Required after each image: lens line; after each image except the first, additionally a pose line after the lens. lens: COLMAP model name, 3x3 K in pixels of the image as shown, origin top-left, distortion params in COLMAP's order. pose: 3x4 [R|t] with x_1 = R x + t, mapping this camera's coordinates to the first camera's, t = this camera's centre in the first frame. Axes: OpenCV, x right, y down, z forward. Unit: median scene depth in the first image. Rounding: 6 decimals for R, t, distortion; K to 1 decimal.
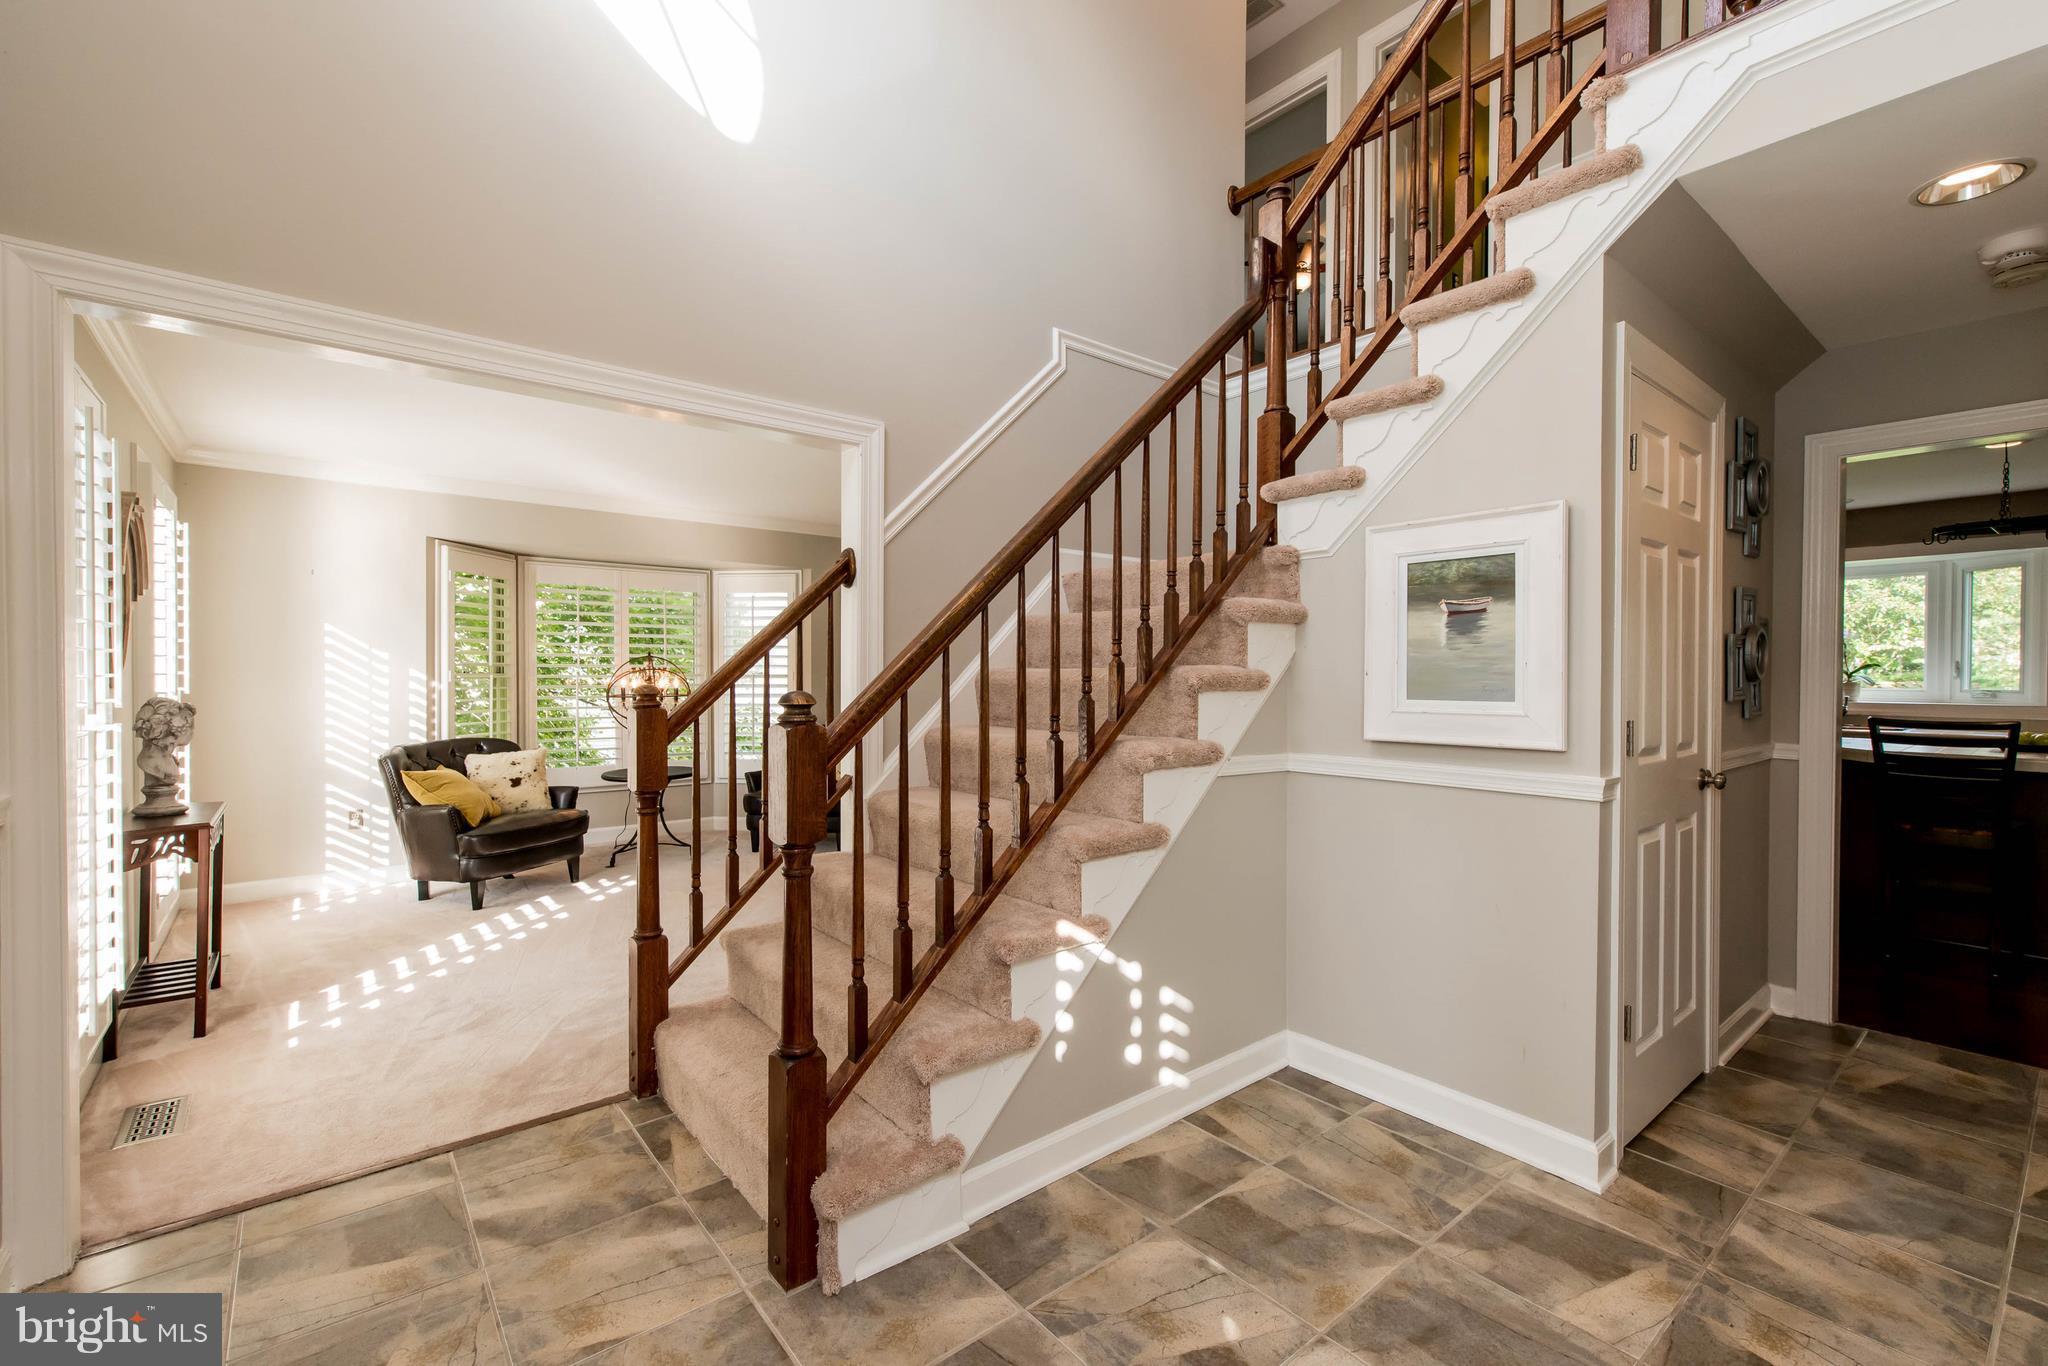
lens RADIAL K [[877.6, 0, 1024.0], [0, 877.6, 683.0], [0, 0, 1]] dist [0.003311, 0.000098]
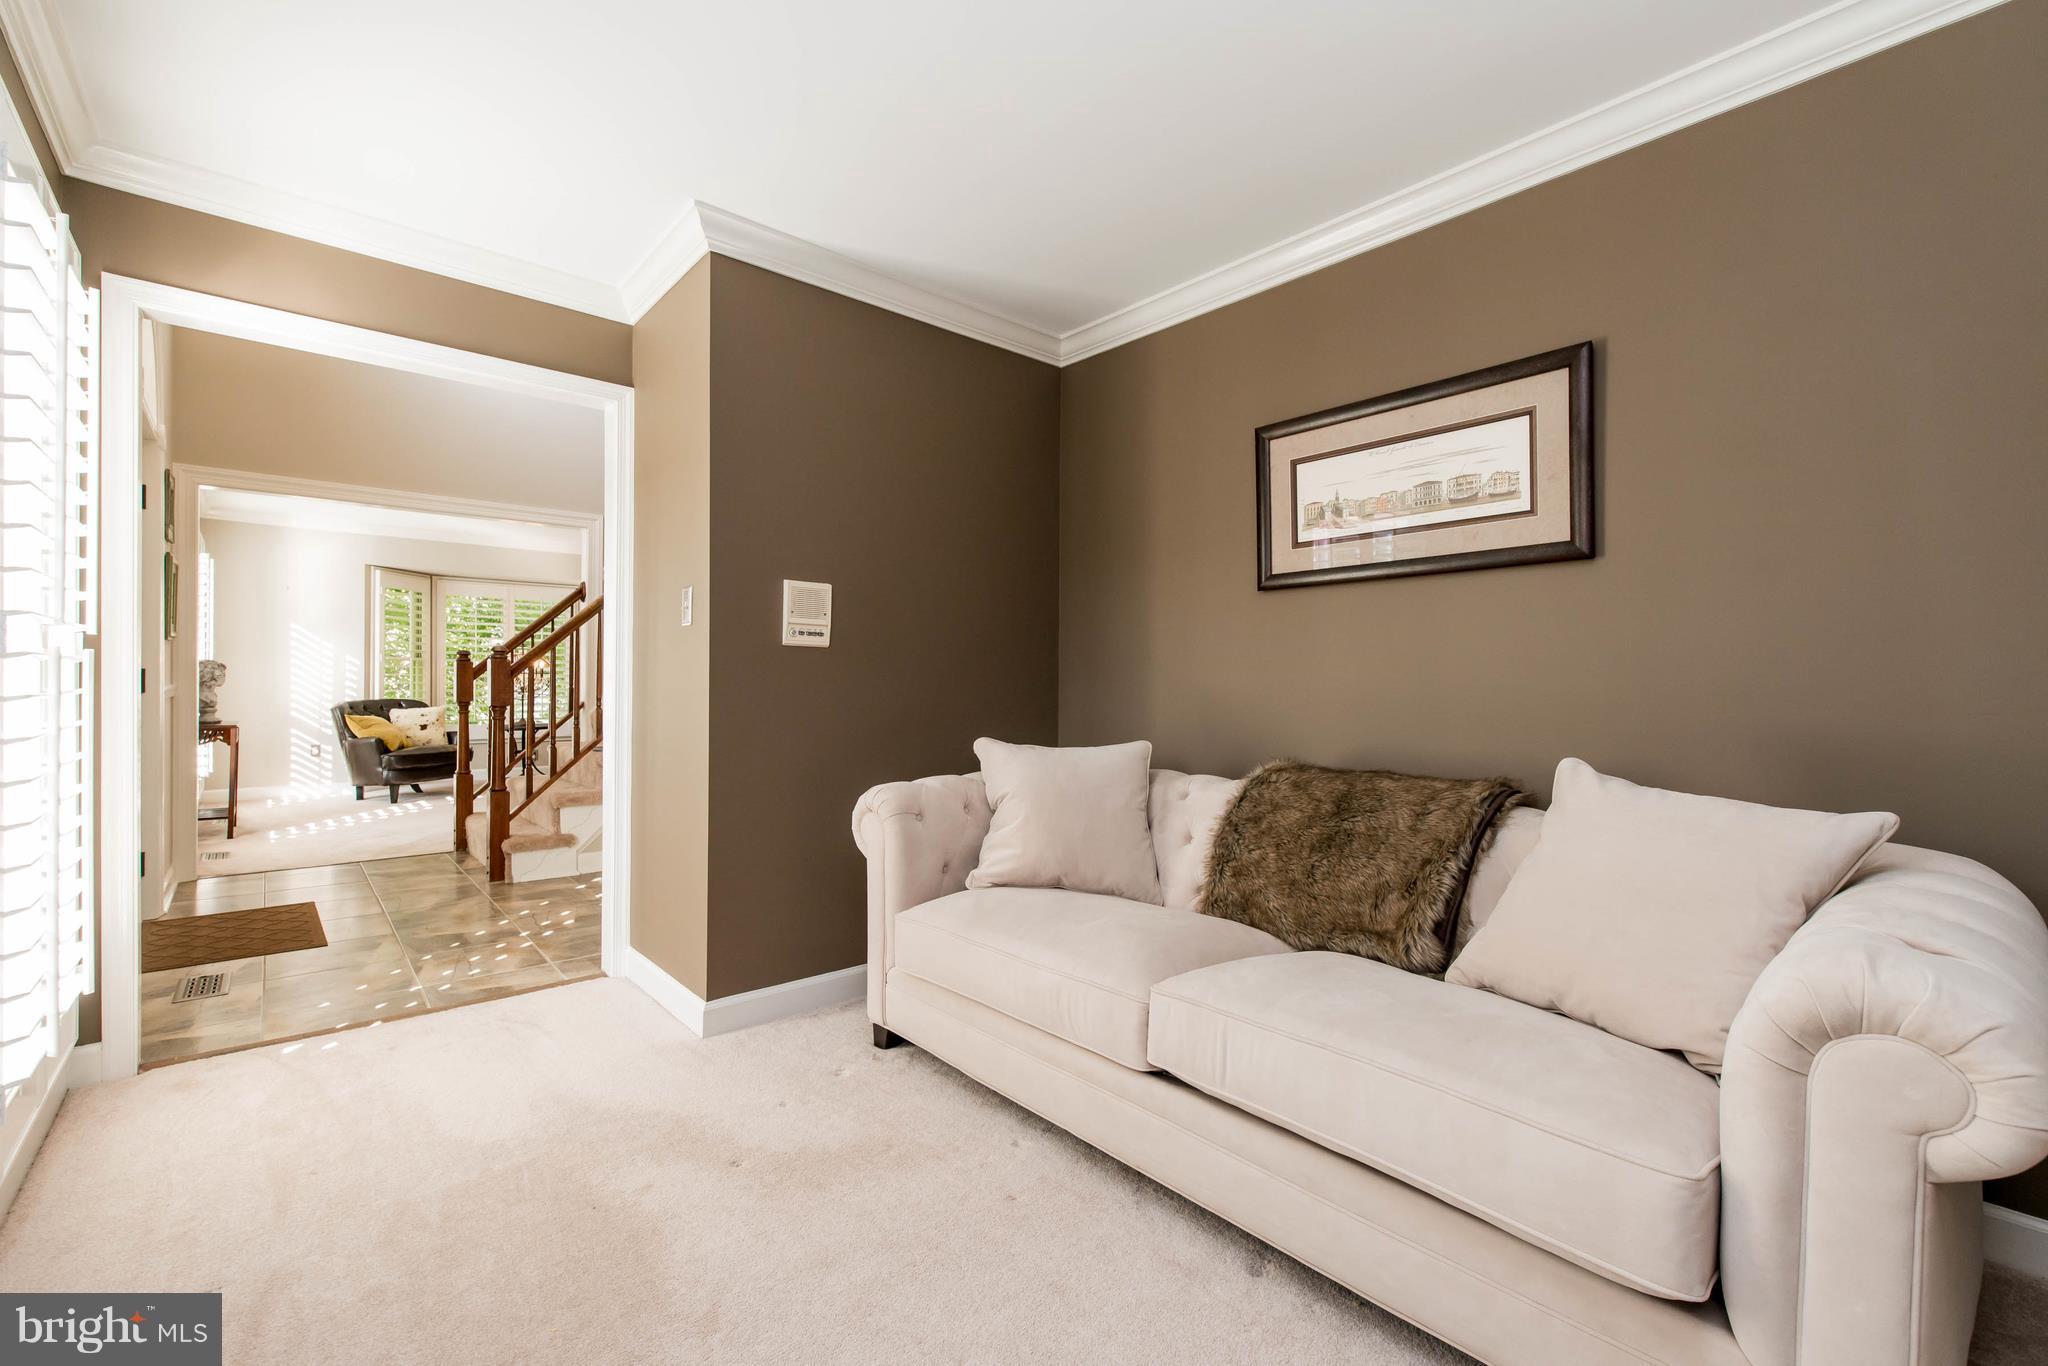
lens RADIAL K [[877.6, 0, 1024.0], [0, 877.6, 683.0], [0, 0, 1]] dist [0.003311, 0.000098]
pose [[0.999441, 0.005128, 0.033043, 0.431239], [-0.004755, 0.999924, -0.011354, 0.052582], [-0.033098, 0.011191, 0.999389, -0.584096]]
